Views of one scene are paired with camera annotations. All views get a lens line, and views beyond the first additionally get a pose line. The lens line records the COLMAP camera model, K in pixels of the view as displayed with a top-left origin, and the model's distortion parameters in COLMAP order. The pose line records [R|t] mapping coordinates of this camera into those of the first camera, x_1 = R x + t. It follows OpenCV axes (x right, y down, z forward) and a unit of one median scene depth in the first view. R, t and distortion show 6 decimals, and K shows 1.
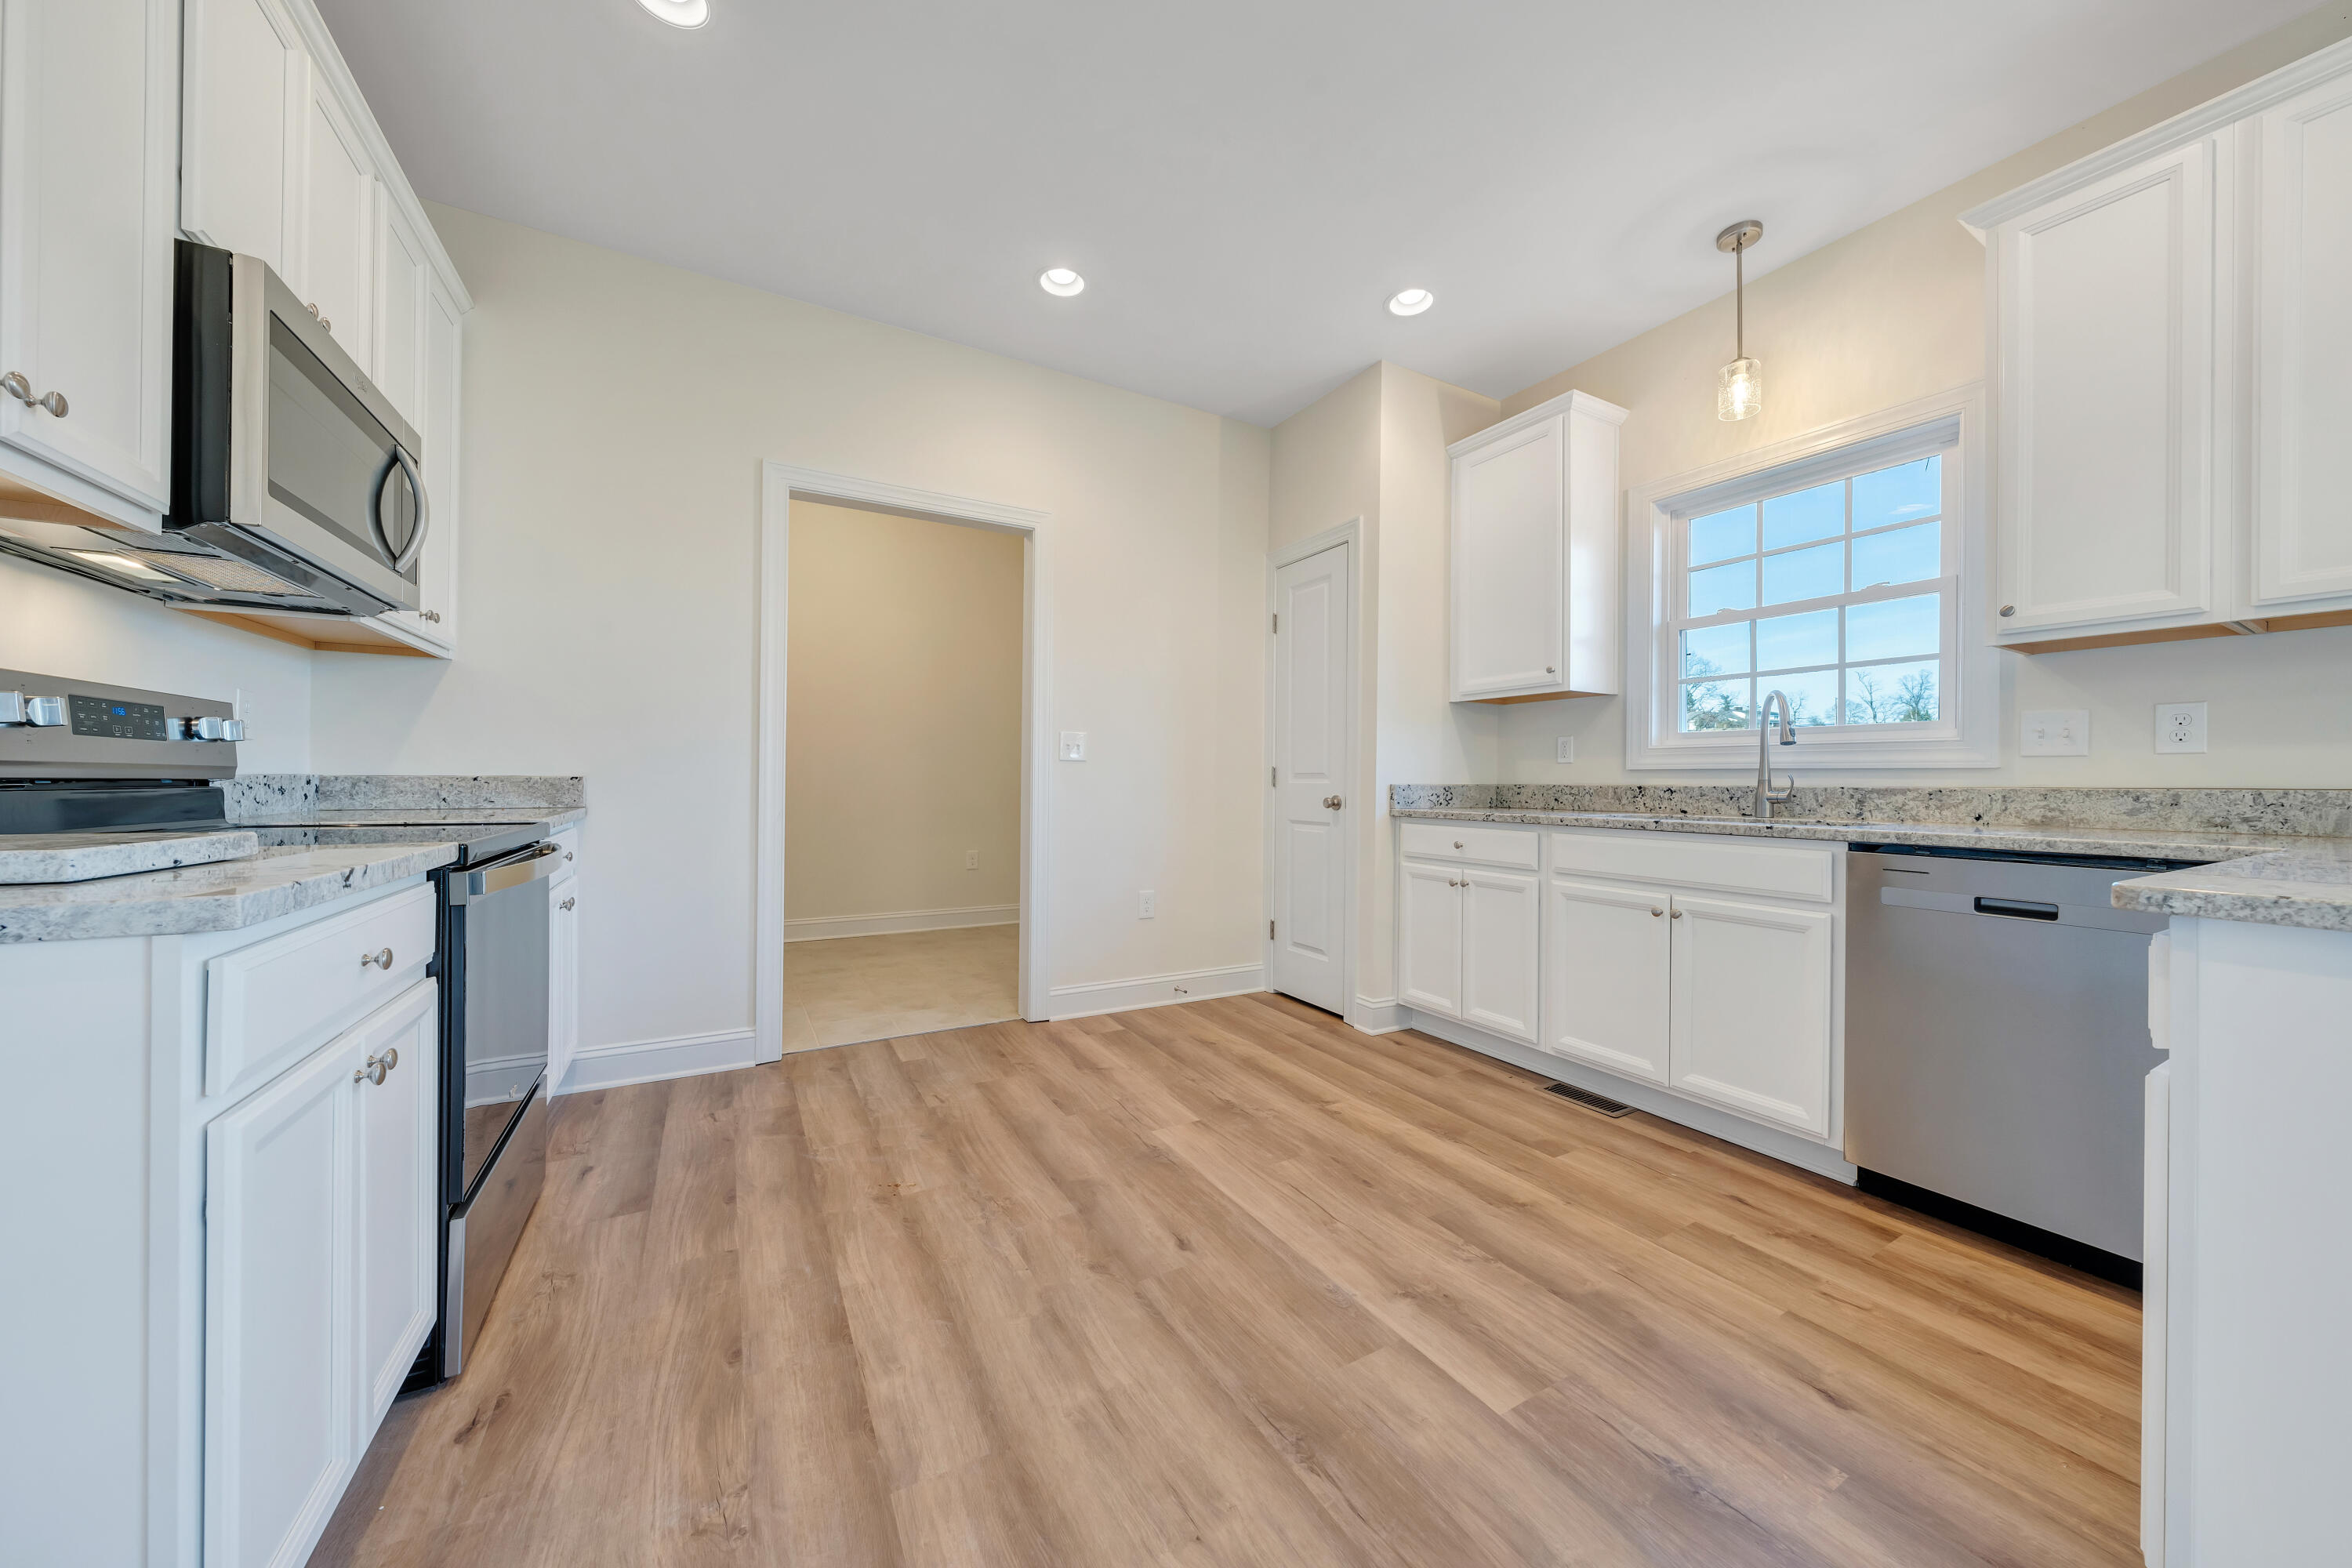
lens RADIAL K [[802.6, 0, 1177.8], [0, 802.6, 777.8], [0, 0, 1]] dist [-0.000454, -0.000153]
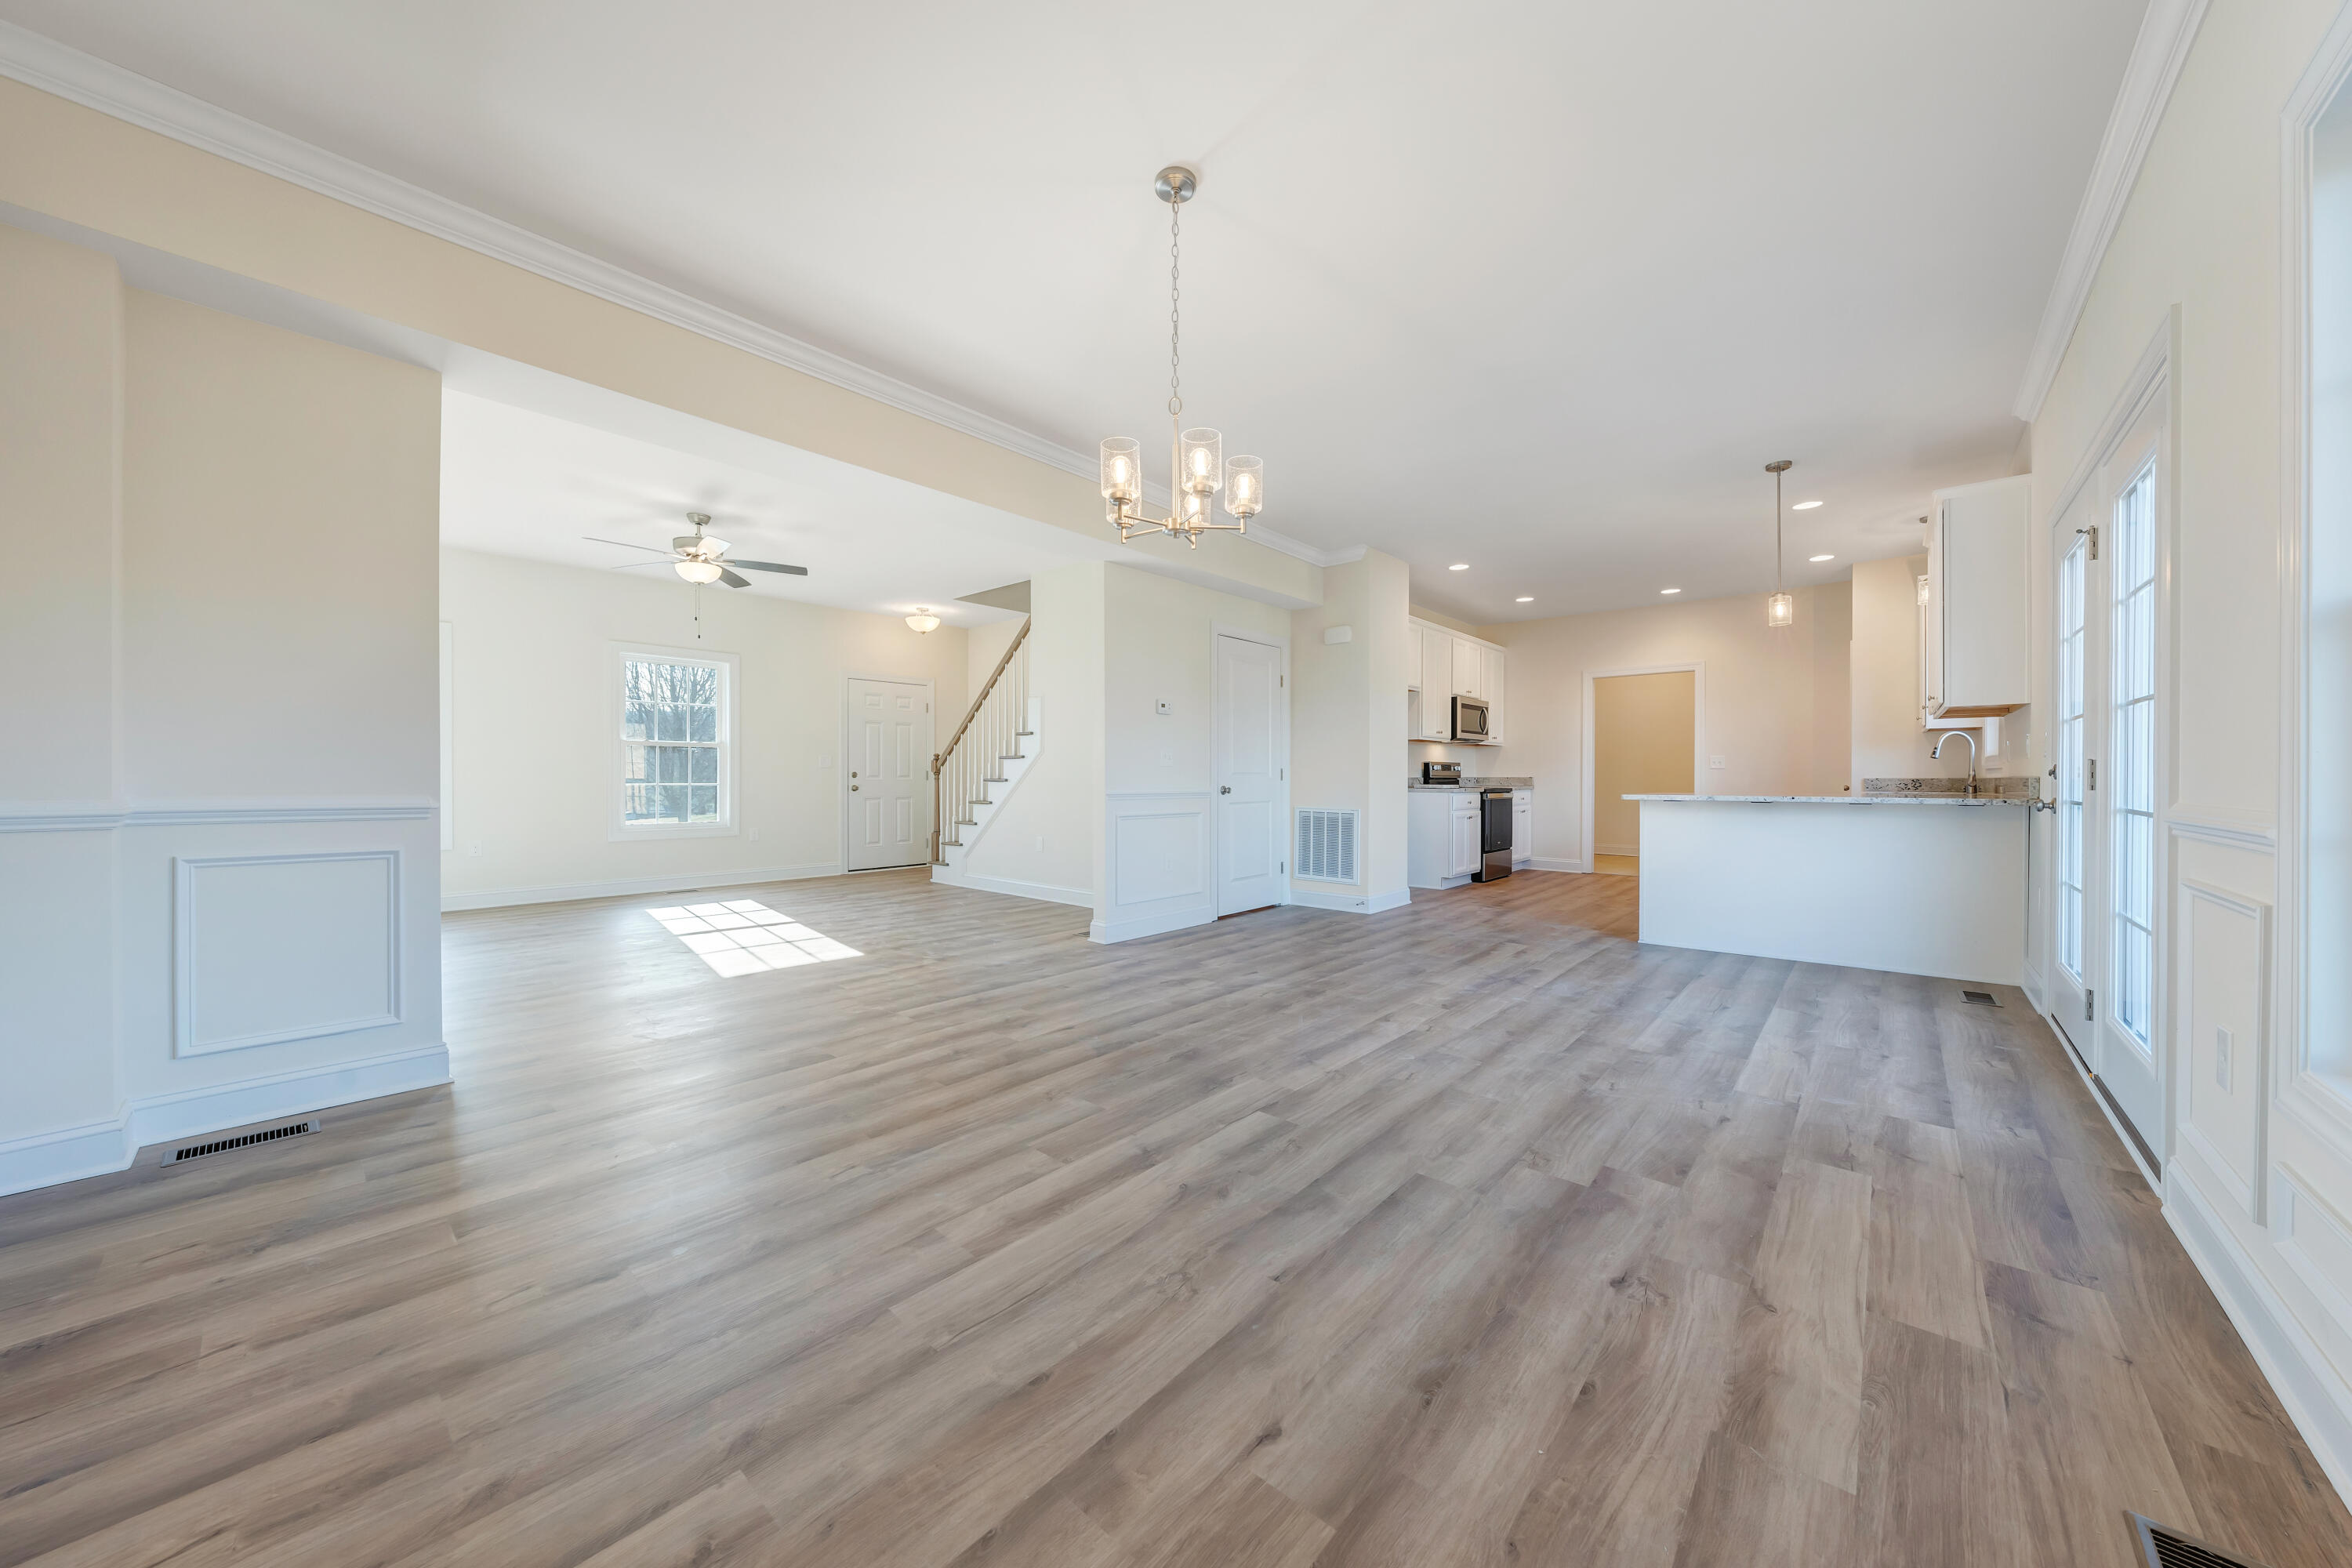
lens RADIAL K [[802.6, 0, 1177.8], [0, 802.6, 777.8], [0, 0, 1]] dist [-0.000454, -0.000153]
pose [[0.324695, -0.006503, -0.945796, 2.392587], [0.004279, 0.999976, -0.005407, 0.016274], [0.945809, -0.002292, 0.324715, -1.841498]]
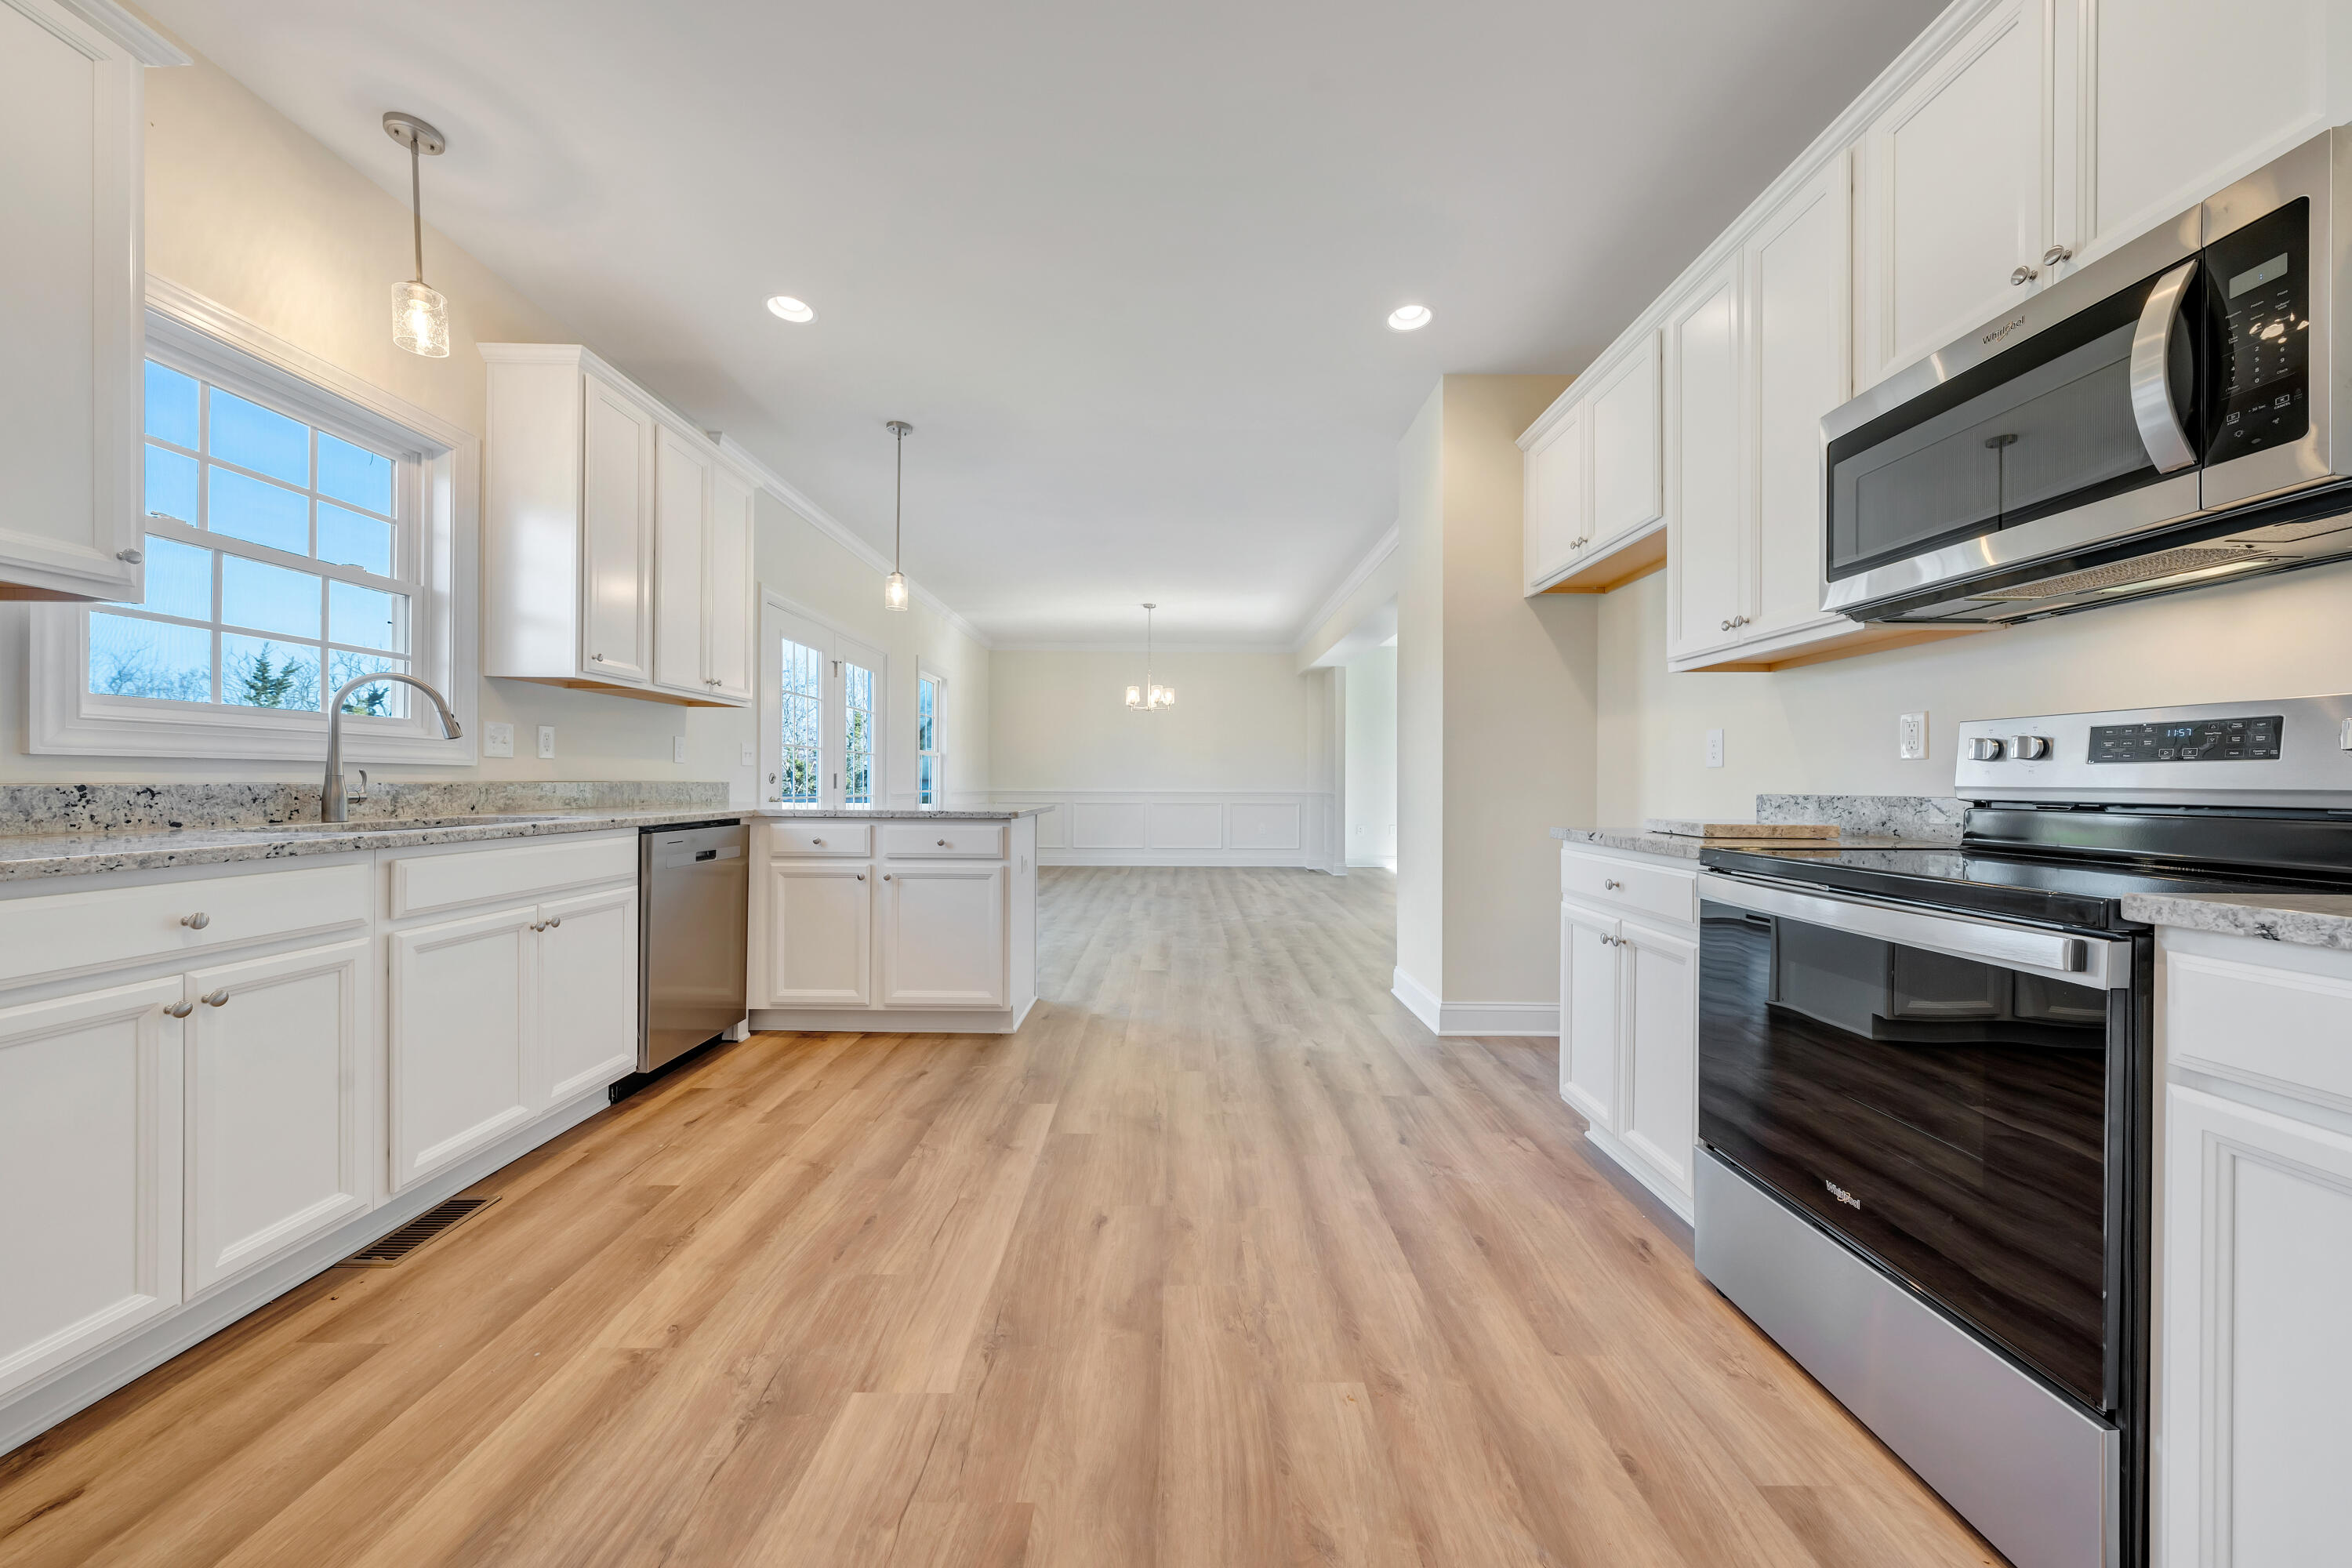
lens RADIAL K [[802.6, 0, 1177.8], [0, 802.6, 777.8], [0, 0, 1]] dist [-0.000454, -0.000153]
pose [[-0.870024, -0.011555, 0.492875, -0.495827], [-0.015129, 0.999880, -0.003263, -0.006271], [-0.492778, -0.010295, -0.870094, 1.550954]]
